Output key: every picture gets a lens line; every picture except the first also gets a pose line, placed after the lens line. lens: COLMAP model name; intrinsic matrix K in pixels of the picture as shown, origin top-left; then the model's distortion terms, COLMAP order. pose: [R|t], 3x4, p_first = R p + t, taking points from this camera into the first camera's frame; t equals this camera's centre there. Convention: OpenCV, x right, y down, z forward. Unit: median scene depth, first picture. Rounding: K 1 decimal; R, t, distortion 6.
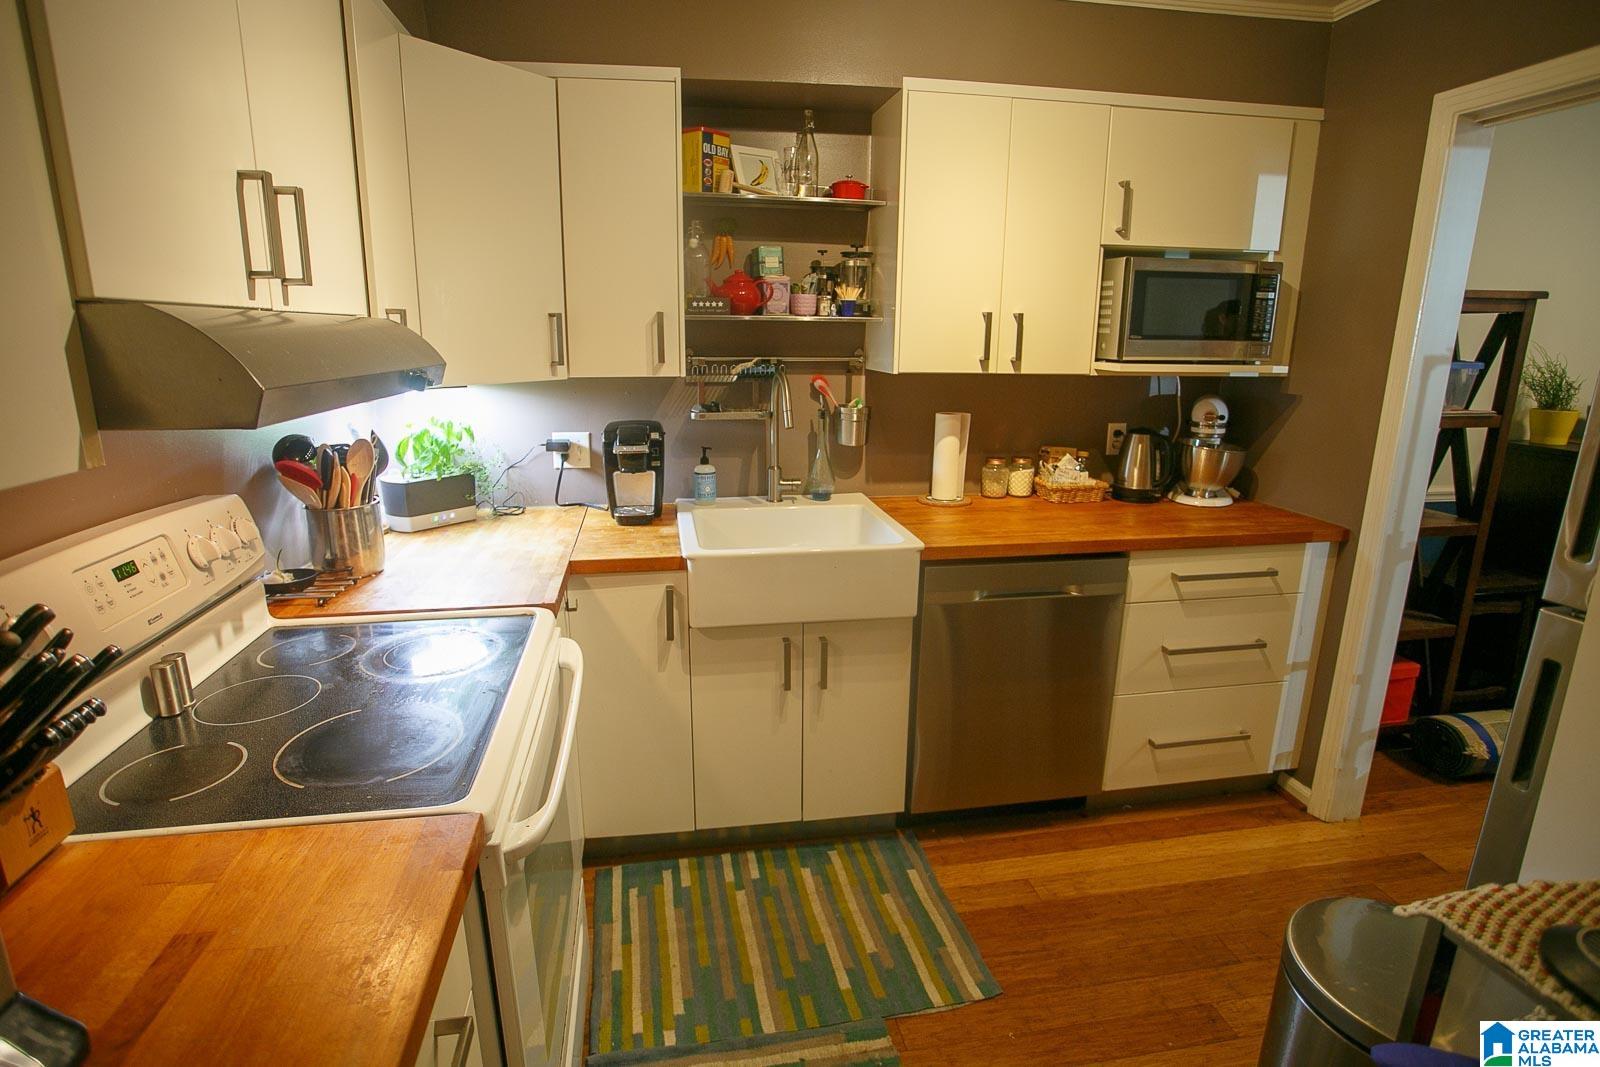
lens RADIAL K [[807.4, 0, 806.5], [0, 807.4, 535.9], [0, 0, 1]] dist [-0.107507, 0.023250]
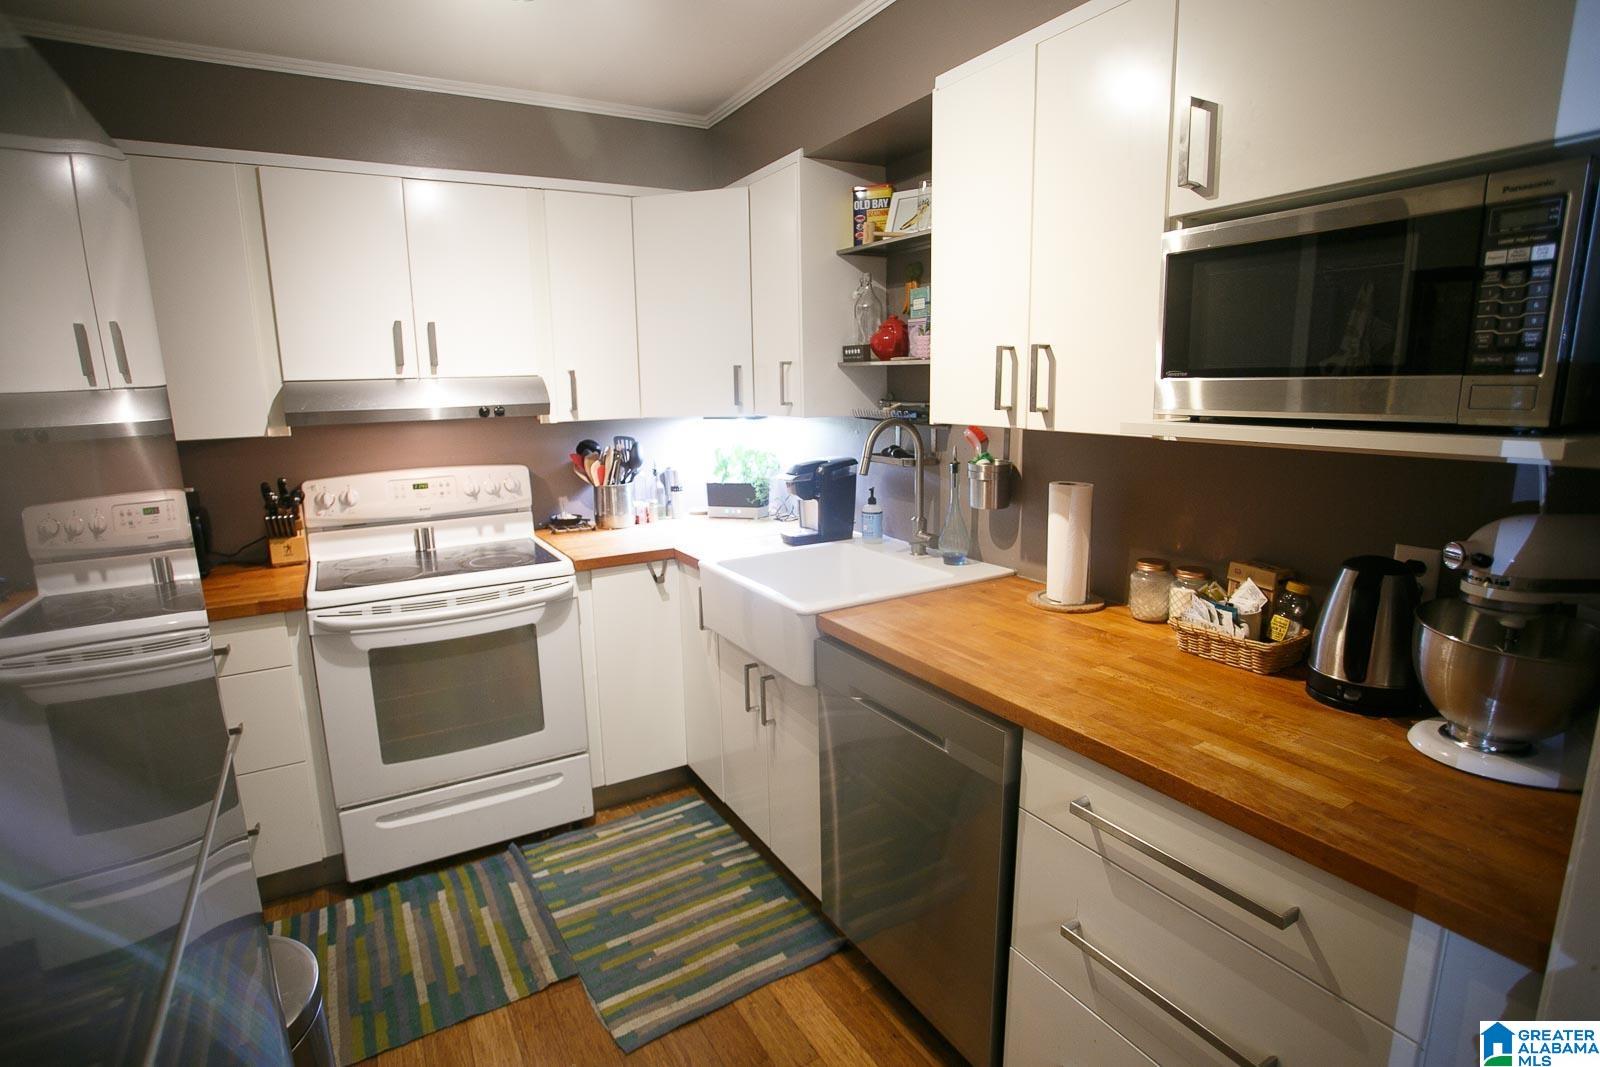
lens RADIAL K [[807.4, 0, 806.5], [0, 807.4, 535.9], [0, 0, 1]] dist [-0.107507, 0.023250]
pose [[0.335785, 0.168116, -0.926815, 0.922373], [-0.210480, 0.972456, 0.100137, -0.153086], [0.918121, 0.161452, 0.361921, 0.625689]]
